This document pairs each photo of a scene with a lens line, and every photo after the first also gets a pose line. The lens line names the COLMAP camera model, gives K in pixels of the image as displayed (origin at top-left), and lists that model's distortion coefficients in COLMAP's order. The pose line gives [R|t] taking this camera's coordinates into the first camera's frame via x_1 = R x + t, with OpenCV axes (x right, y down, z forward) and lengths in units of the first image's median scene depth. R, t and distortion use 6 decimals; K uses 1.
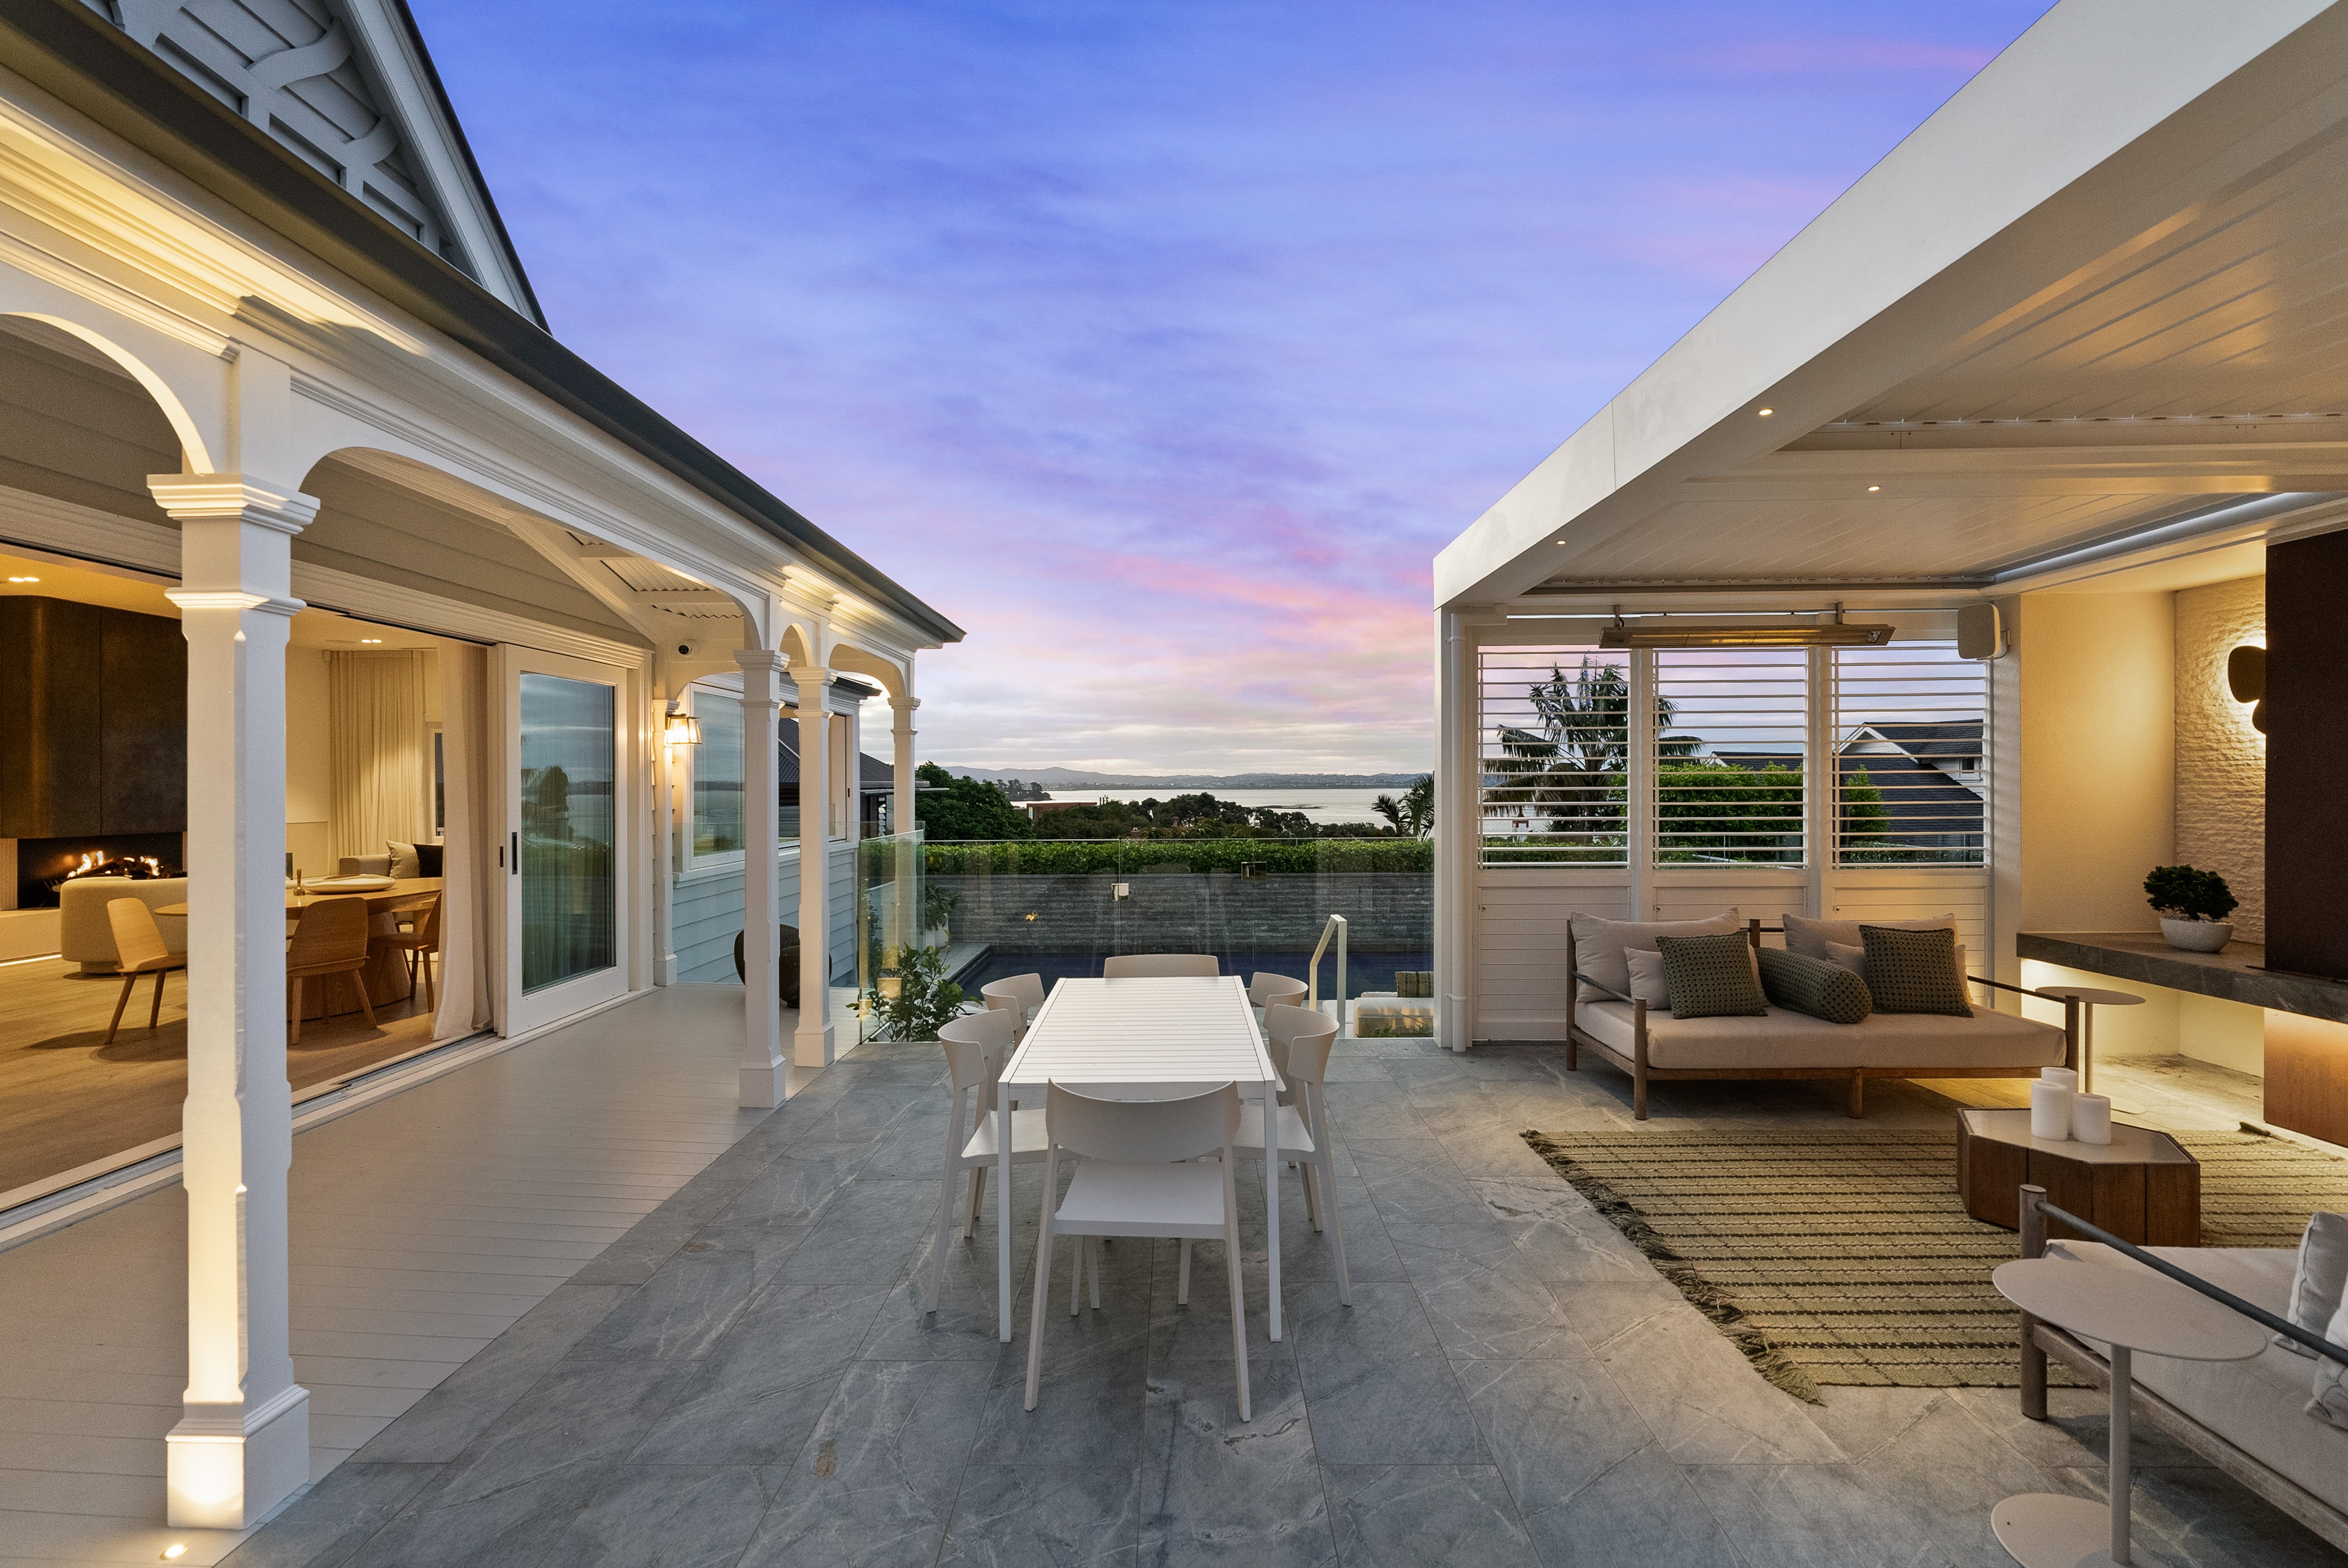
lens RADIAL K [[1063.1, 0, 1172.0], [0, 1063.1, 783.5], [0, 0, 1]] dist [-0.001767, -0.000036]
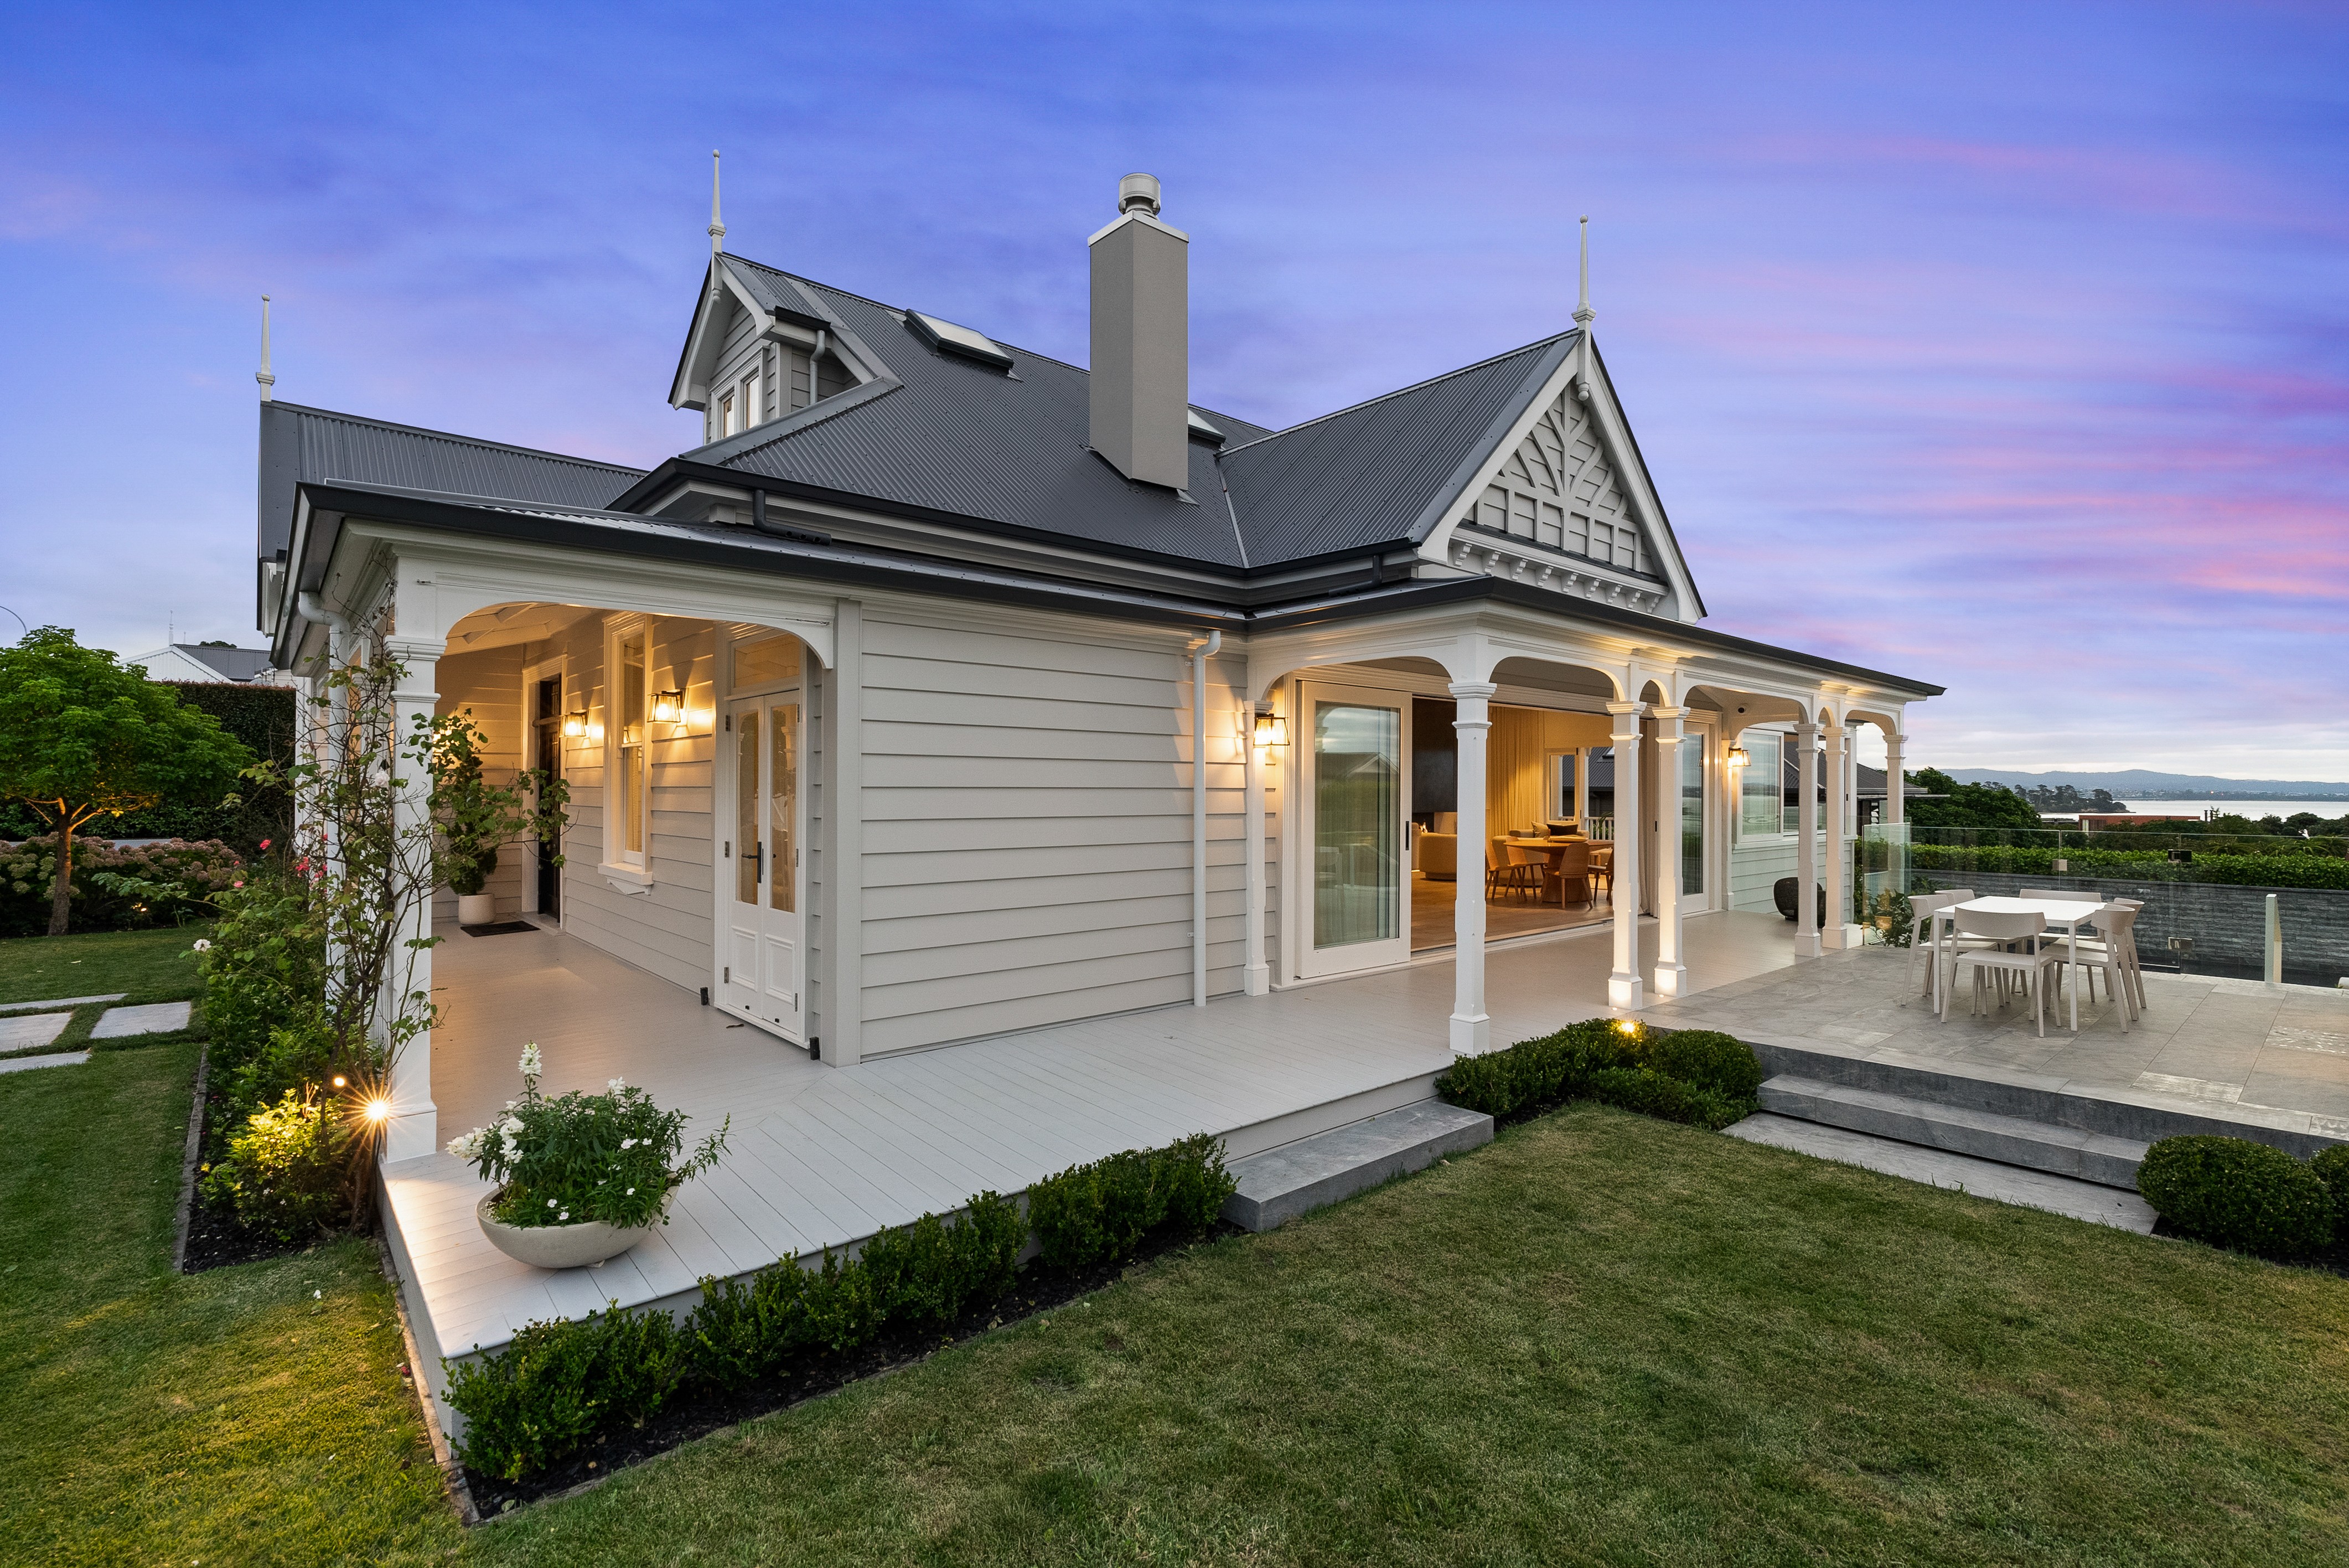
lens RADIAL K [[1063.7, 0, 1174.9], [0, 1063.7, 779.0], [0, 0, 1]] dist [-0.001767, -0.000036]
pose [[0.662819, 0.005651, -0.748759, 0.041583], [-0.010414, 0.999944, -0.001672, -0.000760], [0.748708, 0.008906, 0.662841, -0.157141]]
